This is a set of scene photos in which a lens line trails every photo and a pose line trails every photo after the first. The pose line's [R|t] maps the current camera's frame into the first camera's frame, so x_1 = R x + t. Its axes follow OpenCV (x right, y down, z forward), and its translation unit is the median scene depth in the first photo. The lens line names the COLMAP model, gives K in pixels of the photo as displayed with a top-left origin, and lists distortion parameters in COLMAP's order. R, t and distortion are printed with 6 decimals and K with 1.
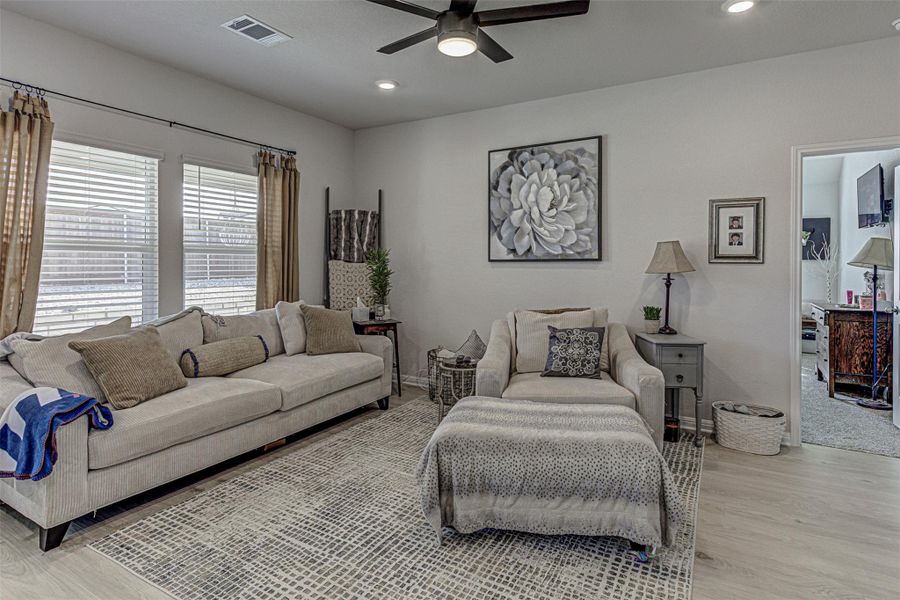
lens RADIAL K [[481.9, 0, 462.9], [0, 481.9, 263.2], [0, 0, 1]] dist [-0.003201, 0.000191]
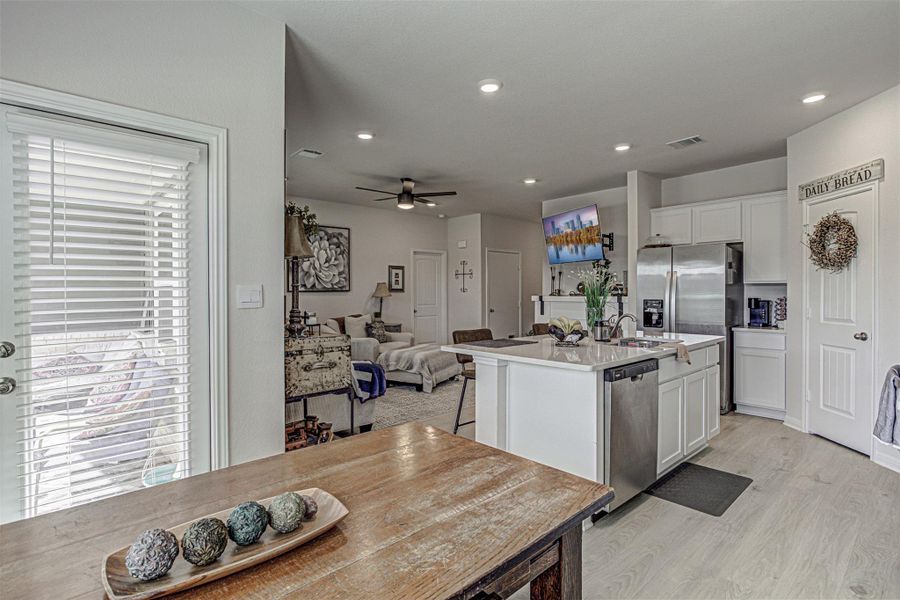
lens RADIAL K [[443.0, 0, 443.2], [0, 443.0, 293.6], [0, 0, 1]] dist [0.002354, 0.001236]
pose [[0.310285, -0.009776, 0.950593, -1.268140], [0.006016, 0.999947, 0.008320, -0.008075], [-0.950625, 0.003137, 0.310327, 0.061639]]
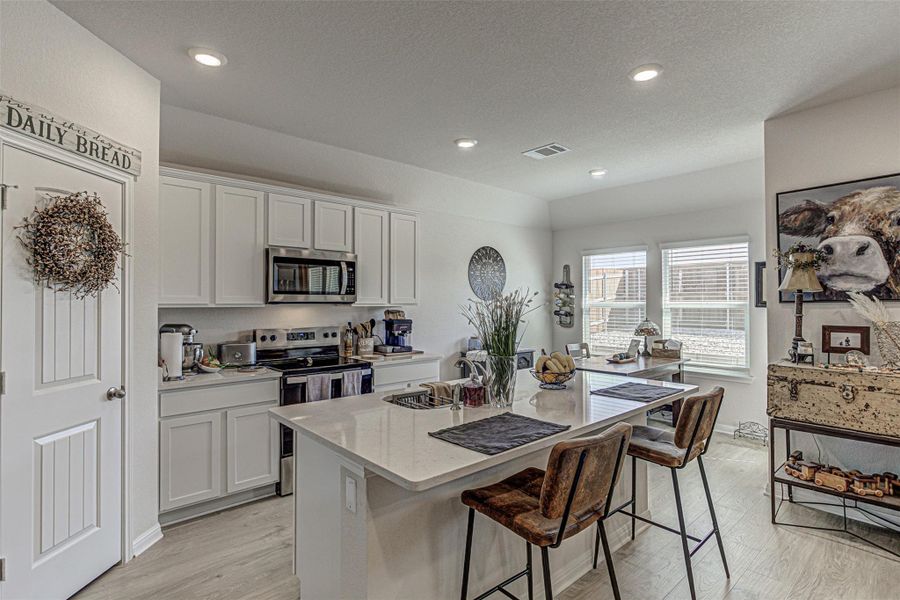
lens RADIAL K [[441.8, 0, 432.3], [0, 441.8, 297.4], [0, 0, 1]] dist [-0.004071, -0.000938]
pose [[-0.337397, -0.015939, -0.941227, 0.139545], [-0.003491, 0.999871, -0.015680, -0.030592], [0.941356, -0.002004, -0.337409, 0.143743]]
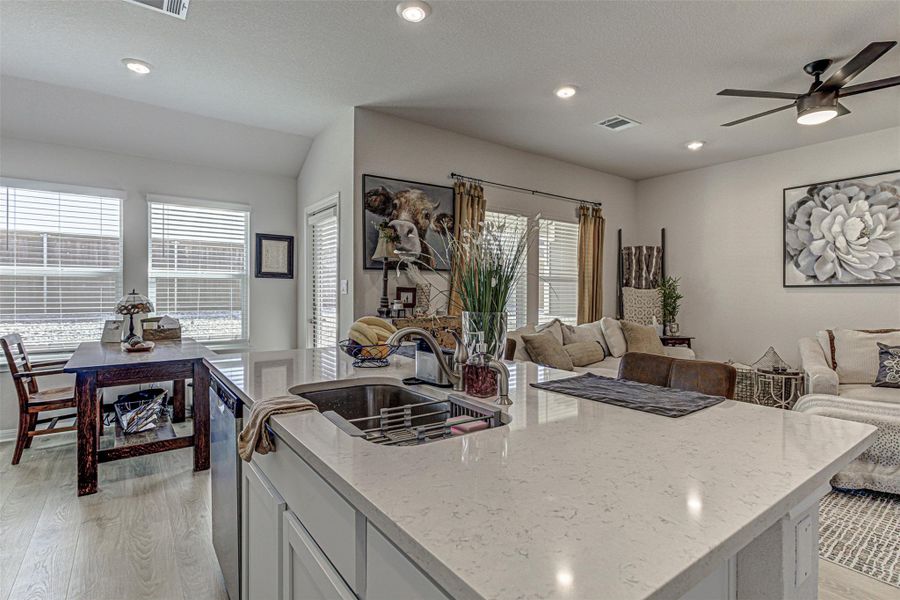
lens RADIAL K [[449.0, 0, 448.9], [0, 449.0, 292.2], [0, 0, 1]] dist [0.000187, 0.001652]
pose [[0.913189, -0.000451, -0.407537, -0.249951], [-0.000880, 0.999995, -0.003078, 0.013158], [0.407536, 0.003169, 0.913183, -0.295001]]
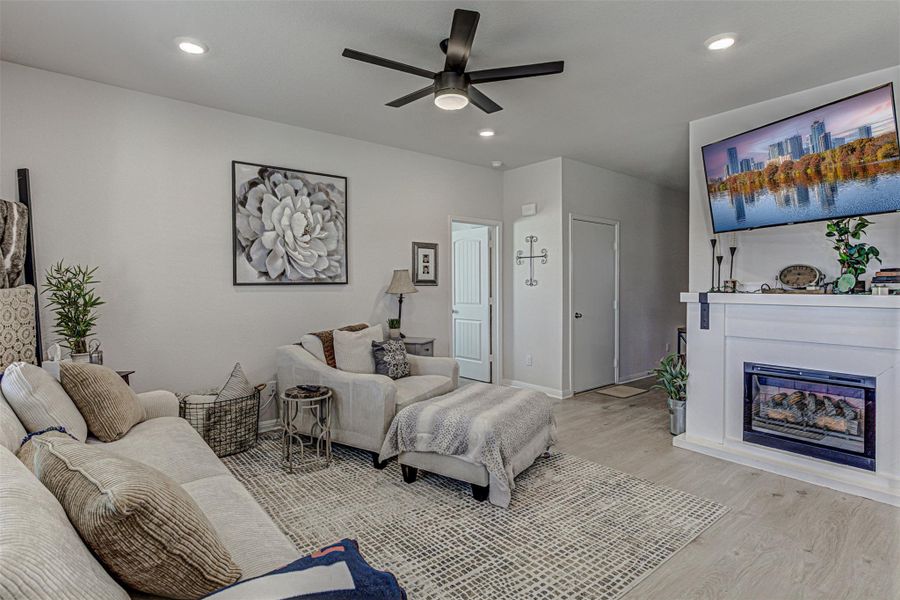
lens RADIAL K [[453.2, 0, 431.9], [0, 453.2, 288.0], [0, 0, 1]] dist [-0.000632, 0.000167]
pose [[0.379371, -0.010317, 0.925187, -0.624858], [0.005838, 0.999945, 0.008757, -0.003873], [-0.925226, 0.002079, 0.379410, 0.371256]]
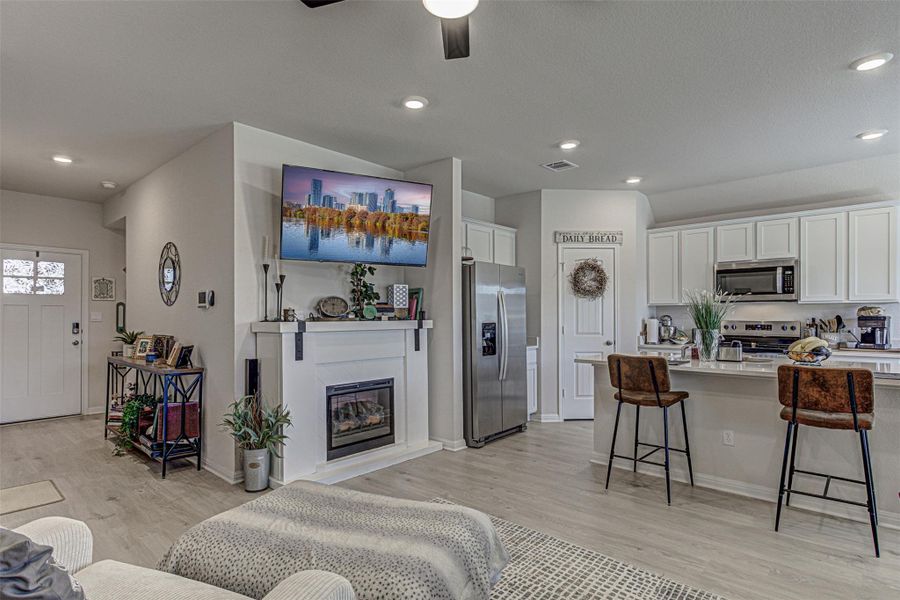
lens RADIAL K [[461.7, 0, 440.4], [0, 461.7, 318.1], [0, 0, 1]] dist [-0.005687, -0.000154]
pose [[-0.975497, -0.004599, 0.219965, -0.068339], [-0.002302, 0.999940, 0.010697, -0.000259], [-0.220001, 0.009928, -0.975449, 0.965321]]
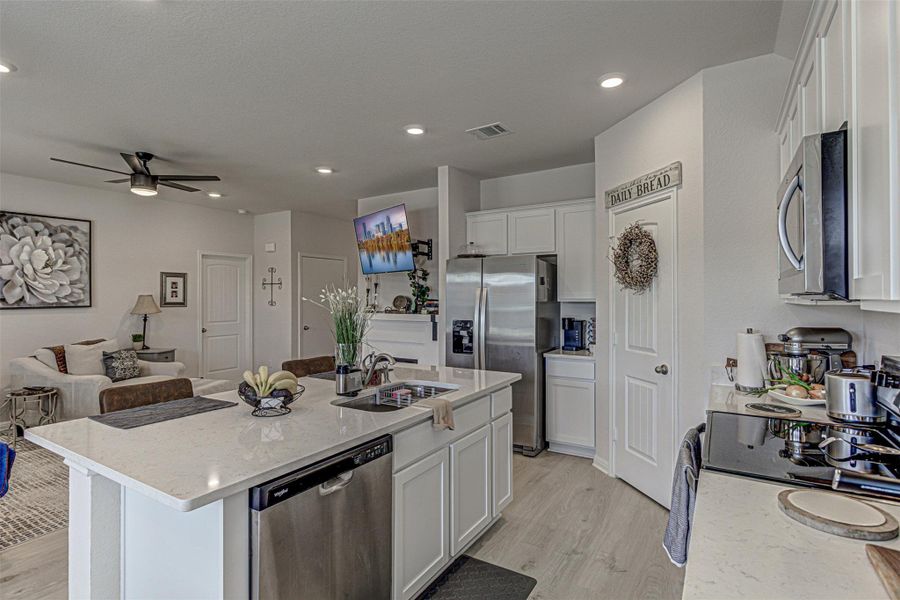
lens RADIAL K [[450.5, 0, 441.1], [0, 450.5, 293.4], [0, 0, 1]] dist [-0.001538, 0.000613]
pose [[0.043985, 0.002404, 0.999029, -0.968004], [0.003530, 0.999990, -0.002562, -0.036989], [-0.999026, 0.003639, 0.043976, -0.104174]]
